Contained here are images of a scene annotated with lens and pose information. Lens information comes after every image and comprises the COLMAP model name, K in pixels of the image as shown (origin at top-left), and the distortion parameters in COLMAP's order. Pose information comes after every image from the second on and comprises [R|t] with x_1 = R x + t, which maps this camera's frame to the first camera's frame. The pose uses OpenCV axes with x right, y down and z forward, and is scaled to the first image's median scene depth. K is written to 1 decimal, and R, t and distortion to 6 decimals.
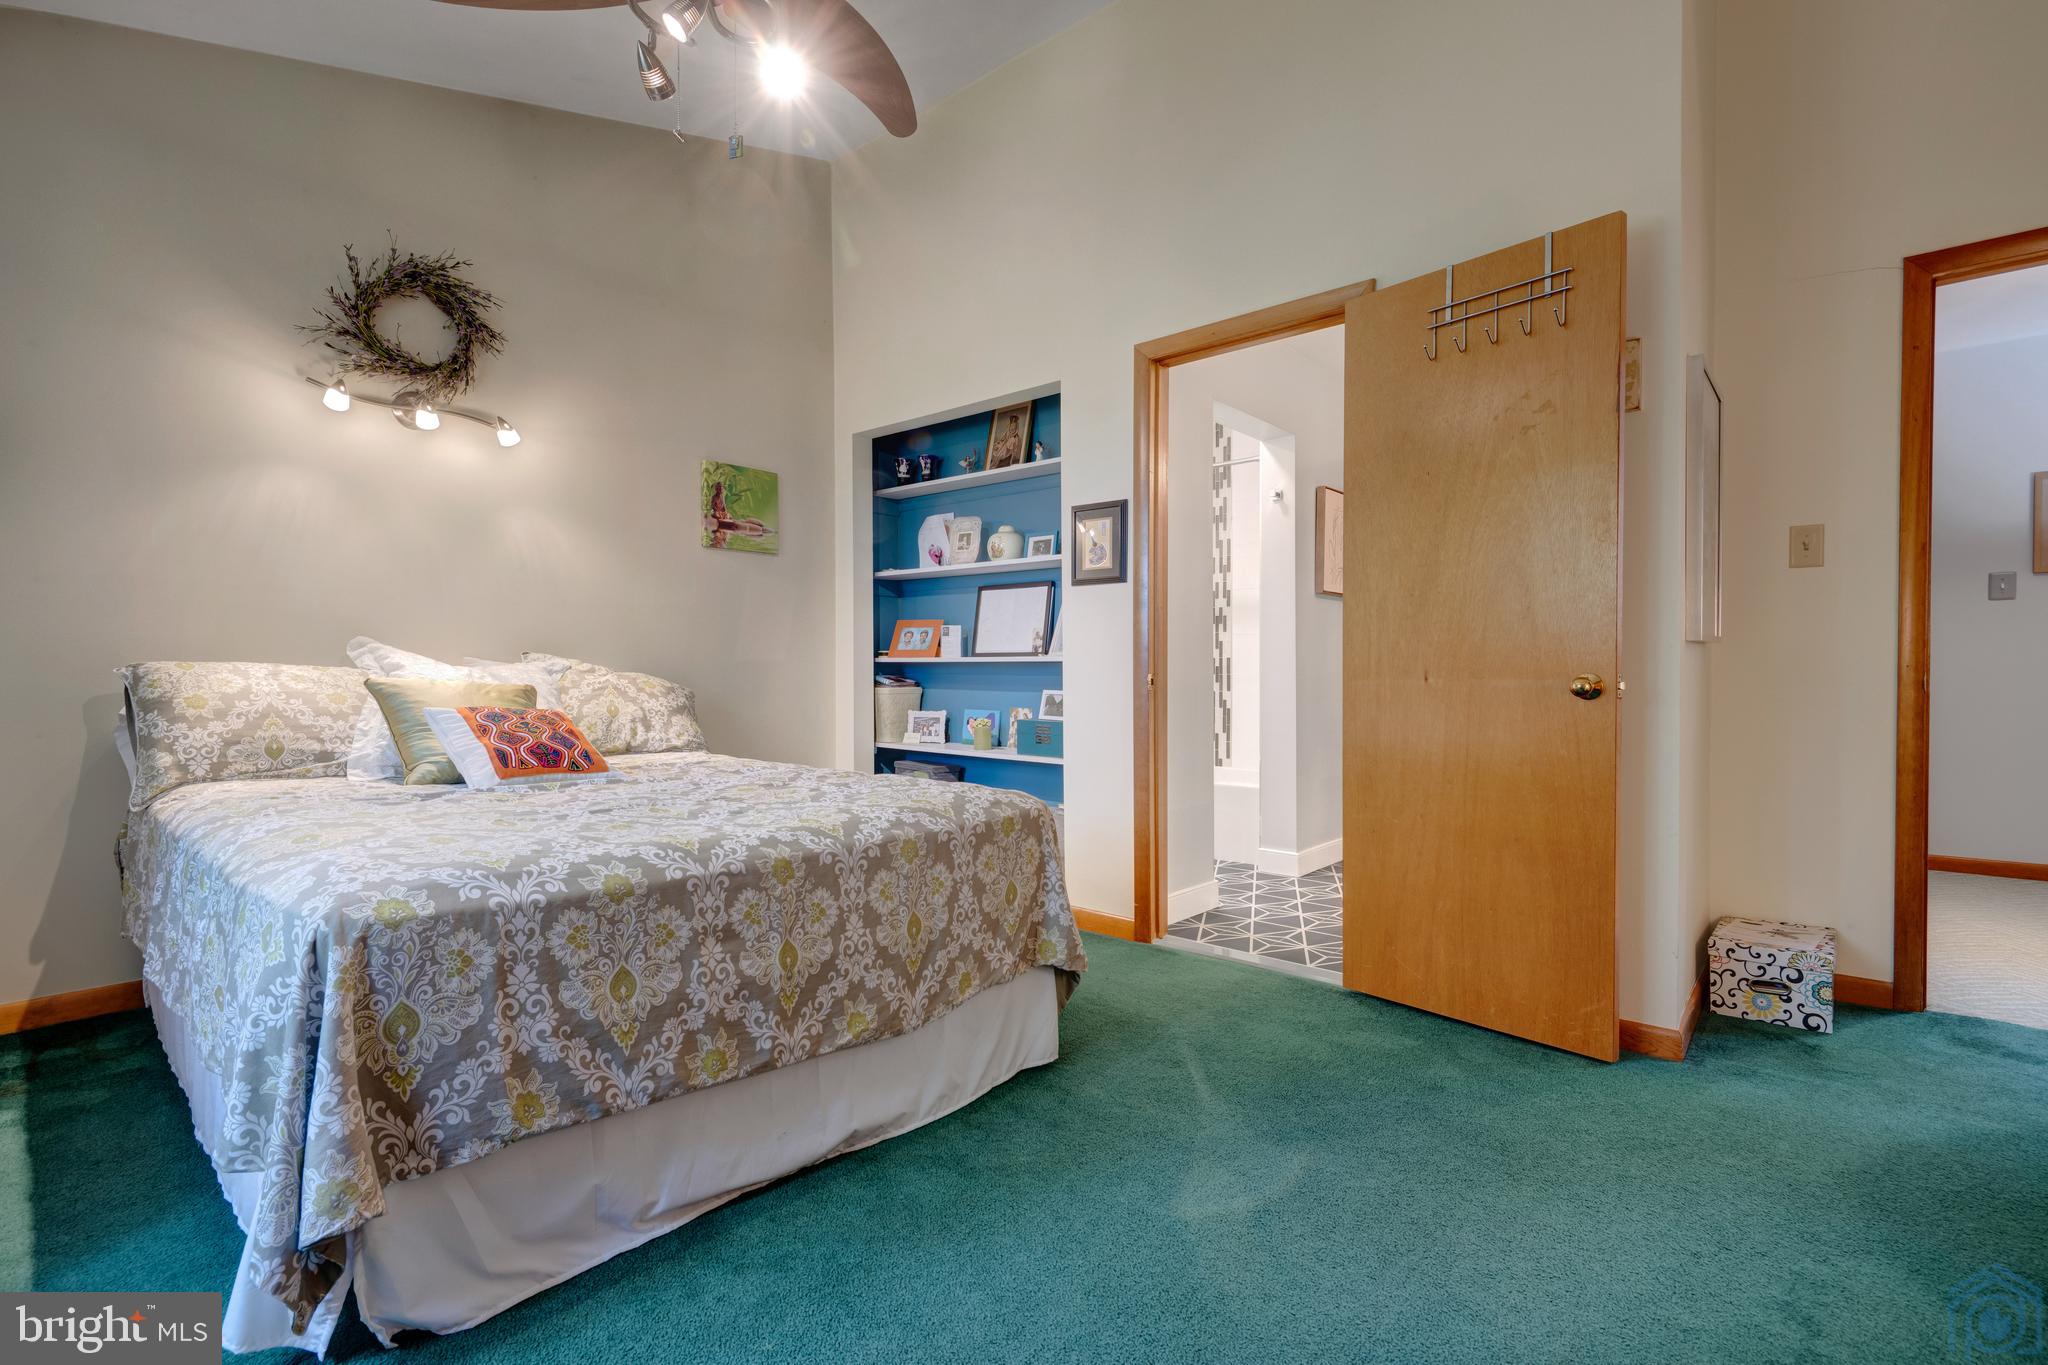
lens RADIAL K [[902.8, 0, 1026.3], [0, 902.8, 684.1], [0, 0, 1]] dist [-0.005501, -0.000168]
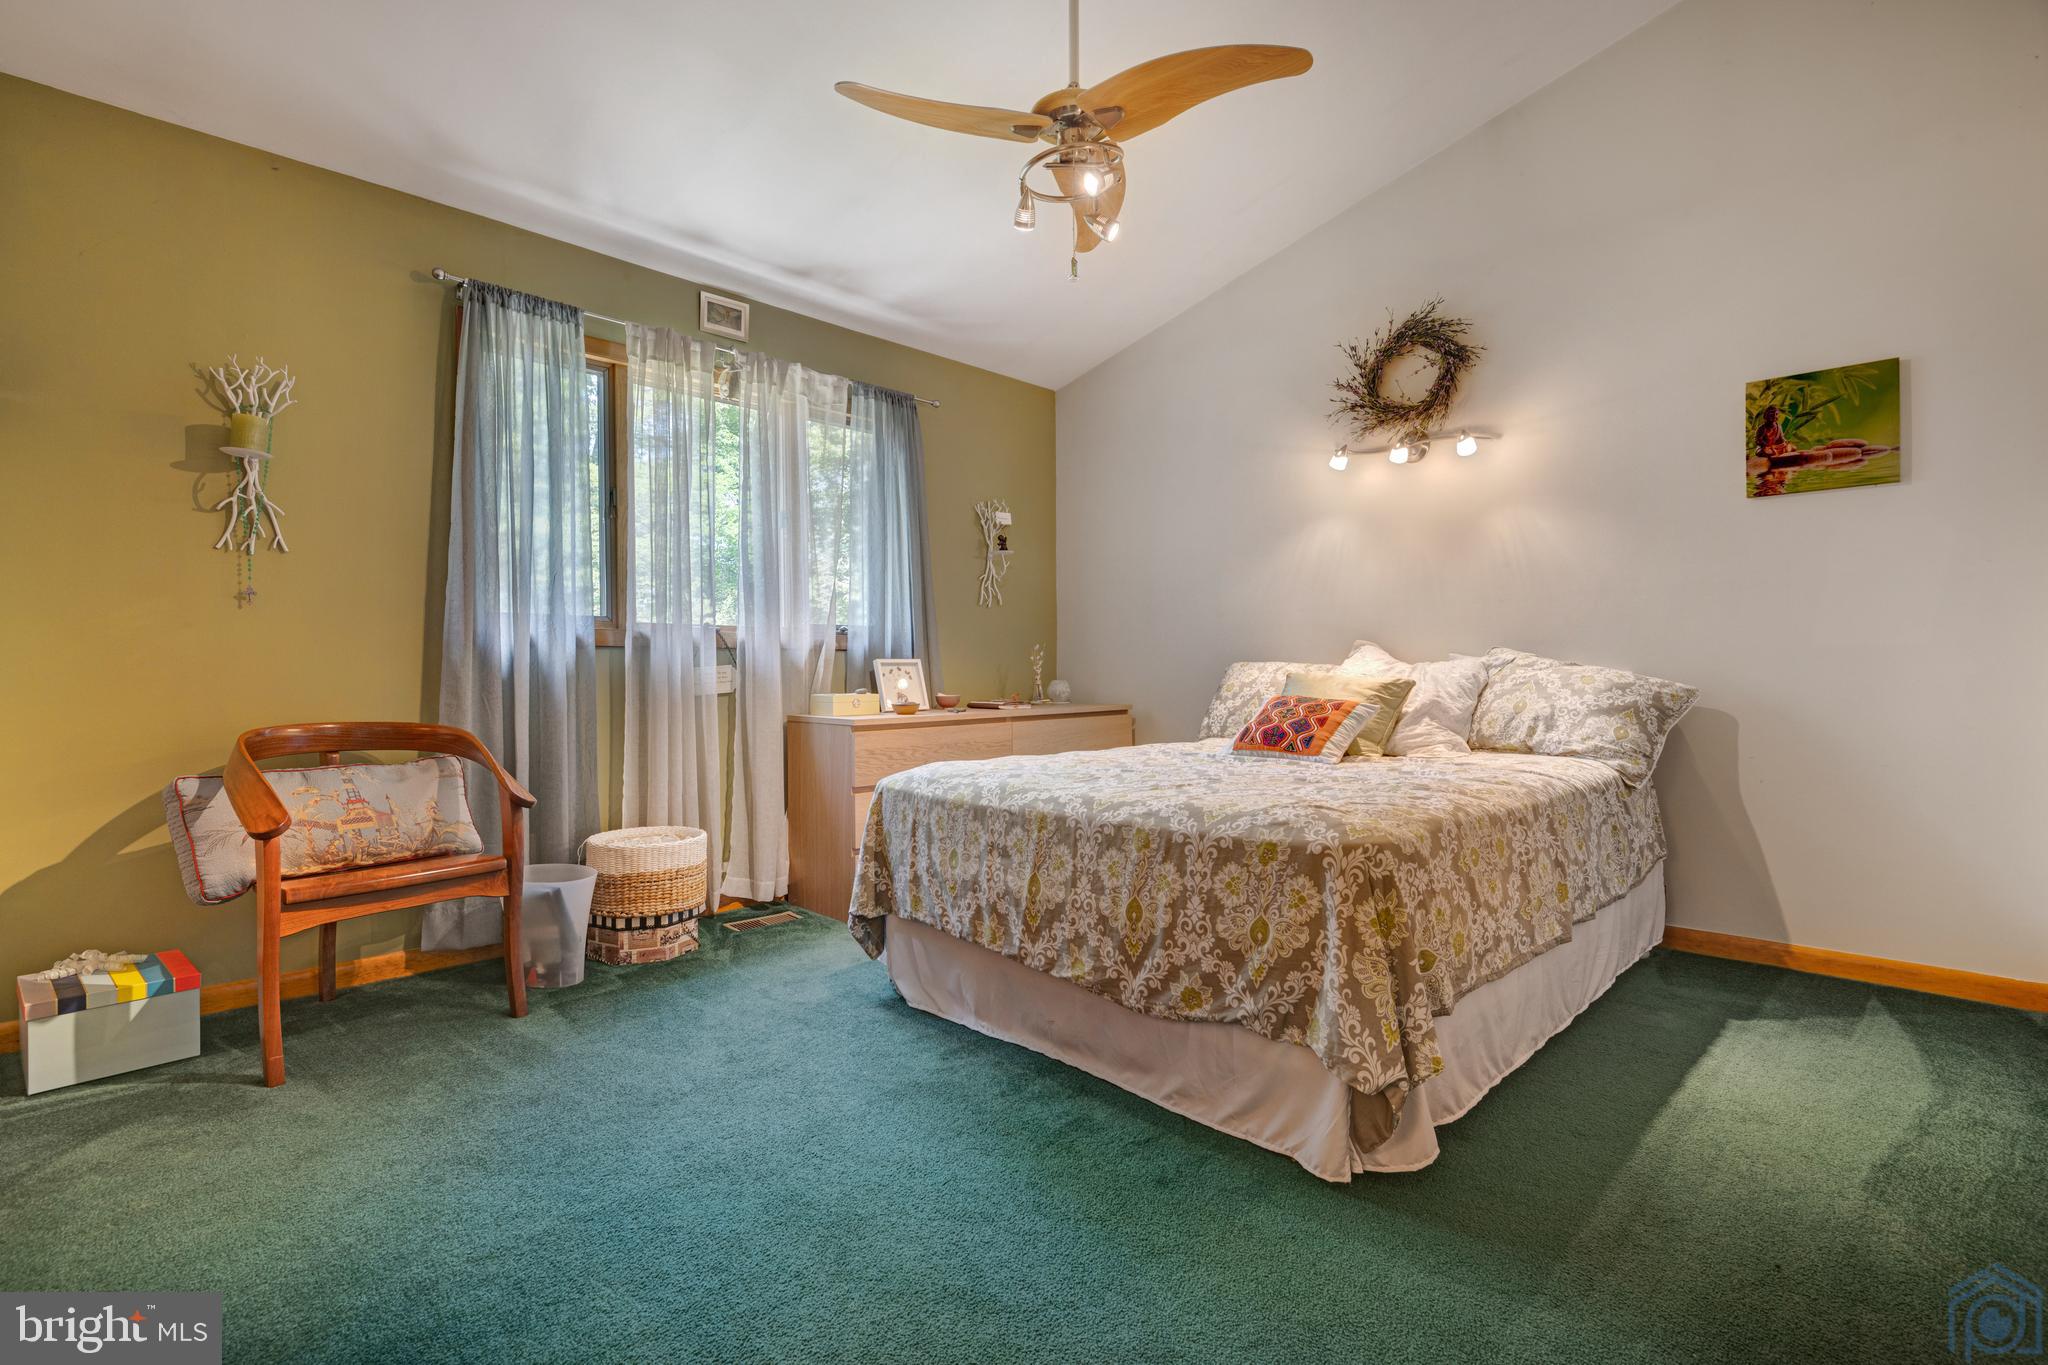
lens RADIAL K [[949.1, 0, 1026.9], [0, 949.1, 675.0], [0, 0, 1]] dist [-0.015724, -0.002378]
pose [[-0.054930, 0.002712, -0.998487, 0.908019], [-0.004702, 0.999985, 0.002975, -0.007785], [0.998479, 0.004858, -0.054916, 0.866855]]
